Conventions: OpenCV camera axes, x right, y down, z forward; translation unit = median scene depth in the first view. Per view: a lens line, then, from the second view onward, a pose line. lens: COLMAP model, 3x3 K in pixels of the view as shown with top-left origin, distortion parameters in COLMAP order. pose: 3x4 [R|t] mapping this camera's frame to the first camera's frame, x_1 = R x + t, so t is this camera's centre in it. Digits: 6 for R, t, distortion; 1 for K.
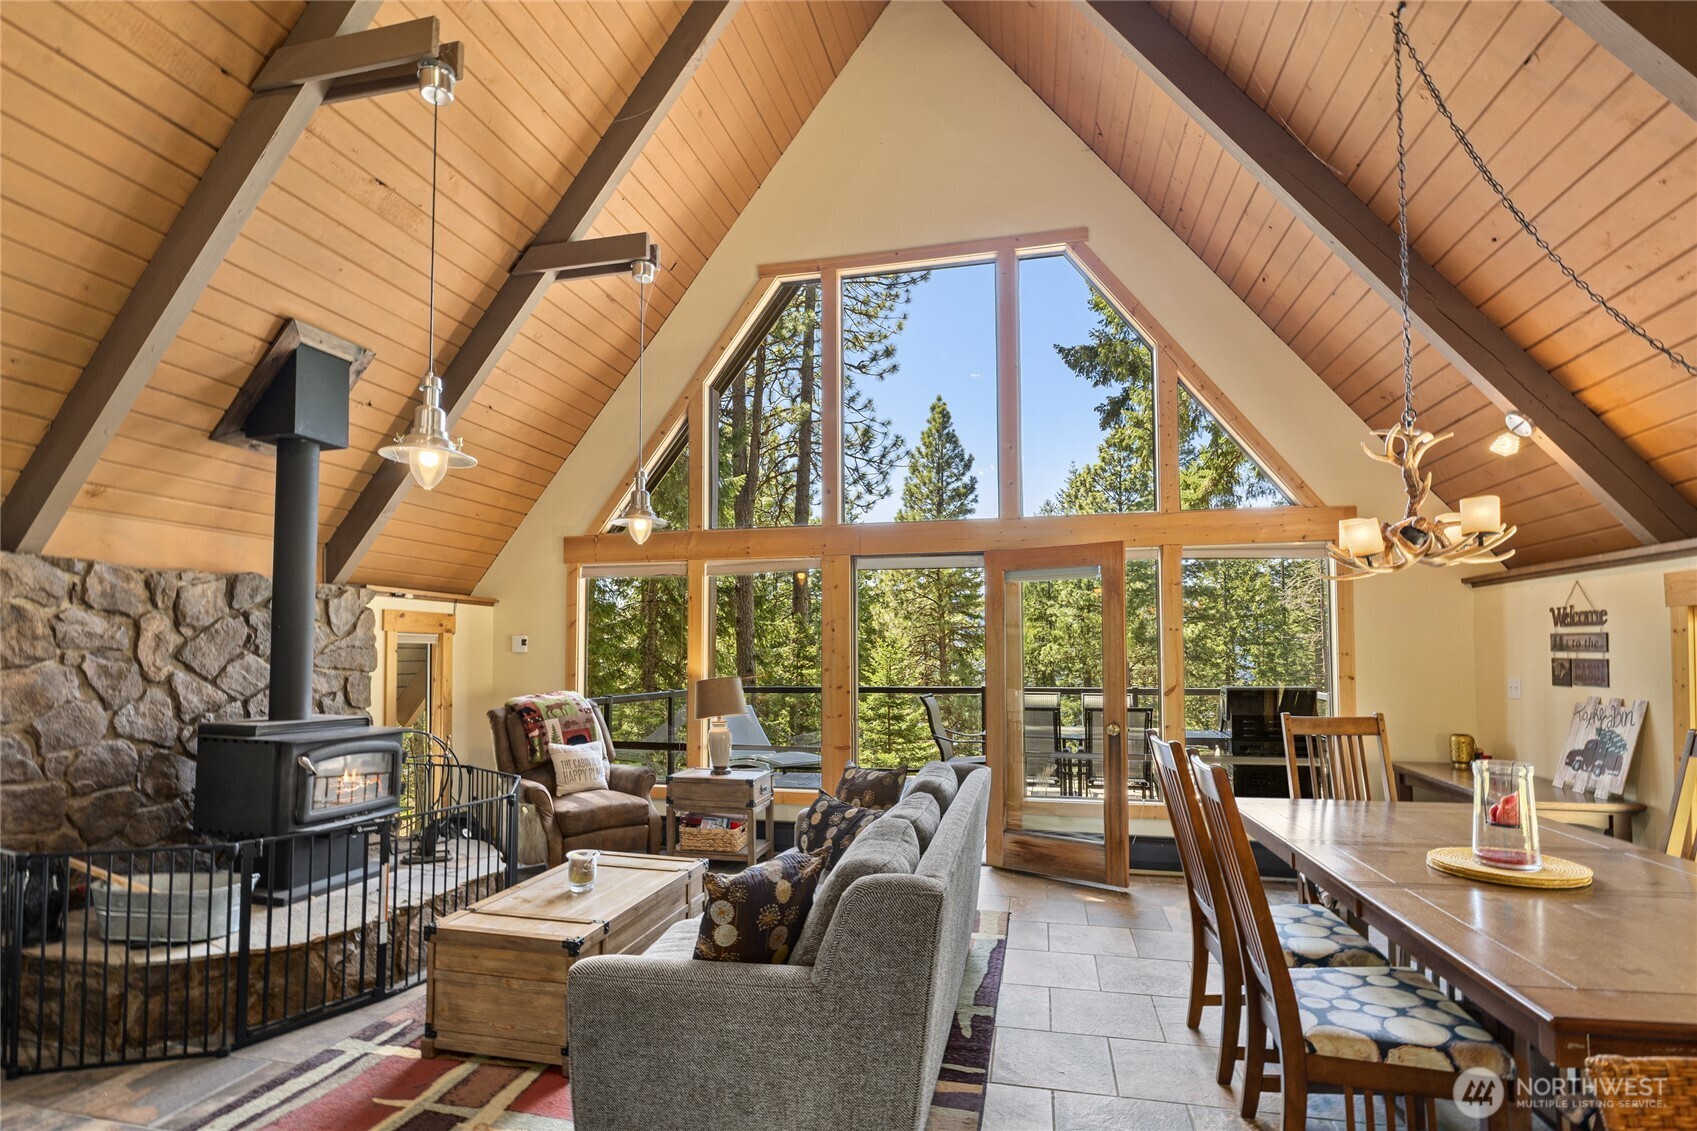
lens RADIAL K [[808.8, 0, 855.6], [0, 808.8, 623.2], [0, 0, 1]] dist [-0.002441, 0.000725]
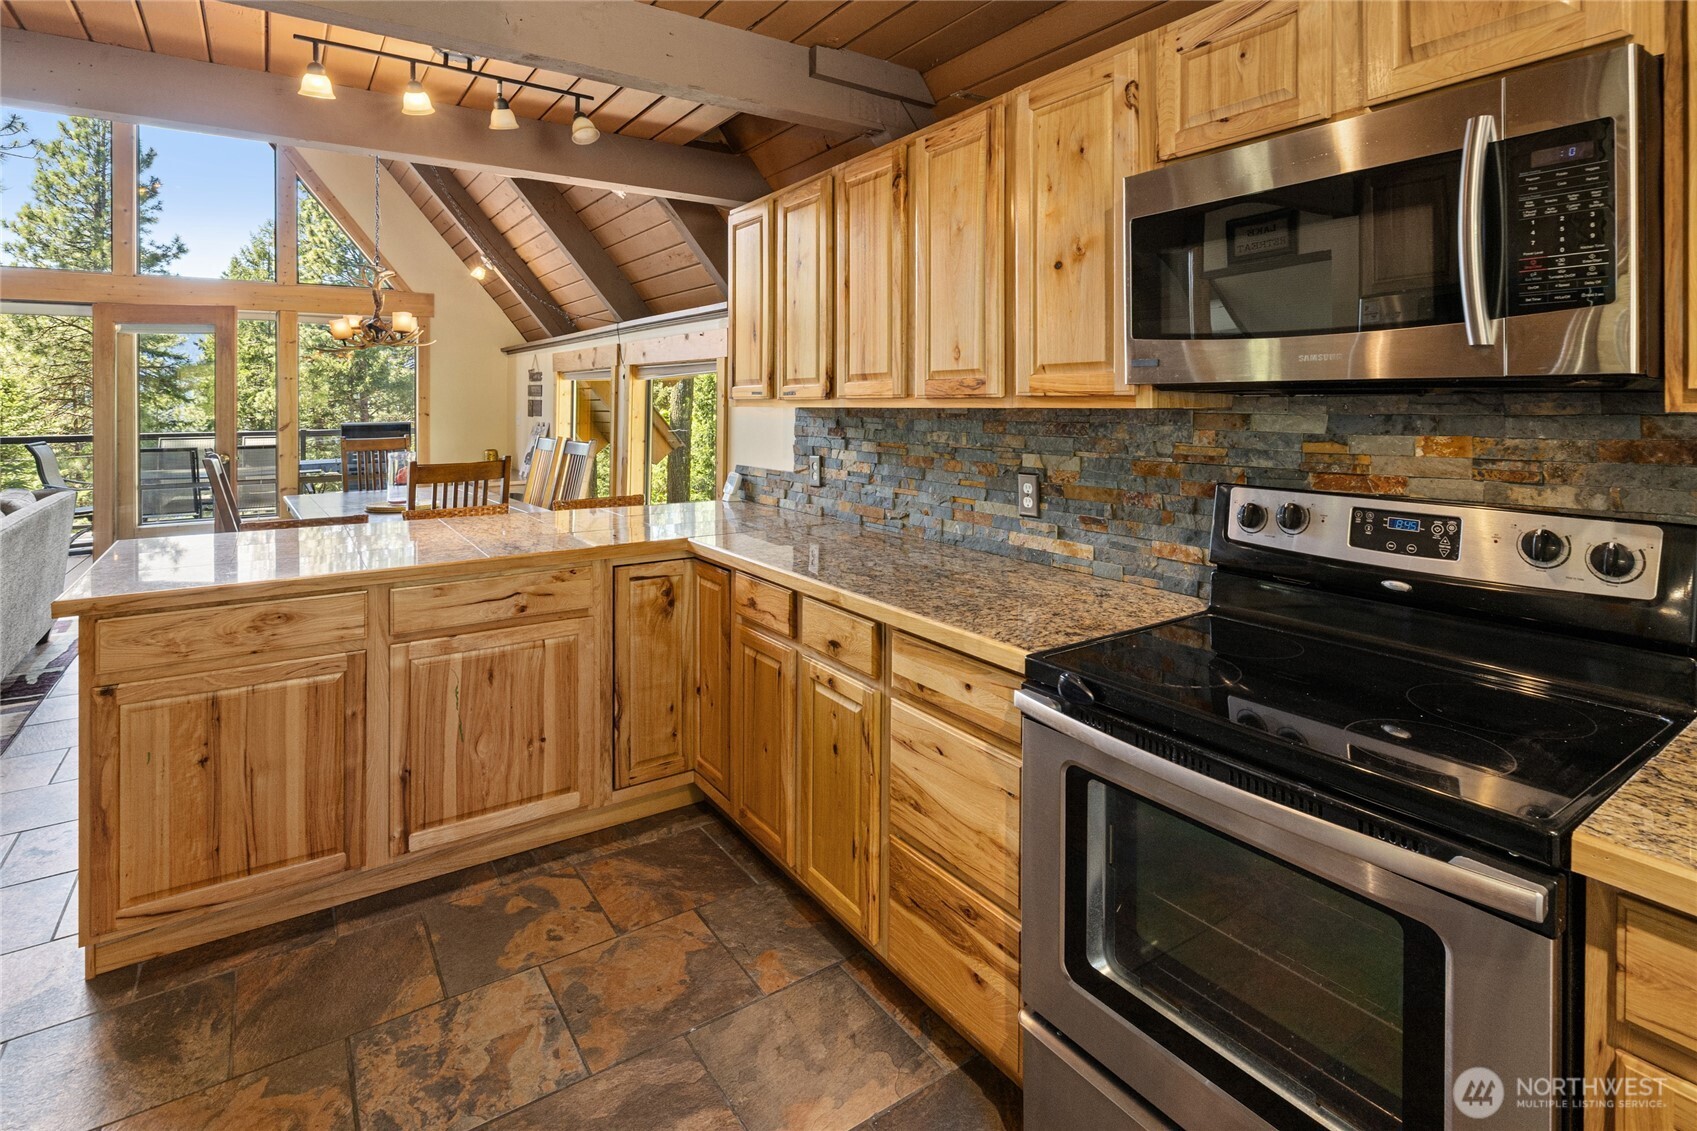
lens RADIAL K [[845.8, 0, 846.7], [0, 845.8, 395.6], [0, 0, 1]] dist [-0.003492, 0.000281]
pose [[0.681947, 0.002287, 0.731398, 0.026168], [-0.026085, 0.999435, 0.021196, -0.019240], [-0.730937, -0.033533, 0.681621, -0.608361]]
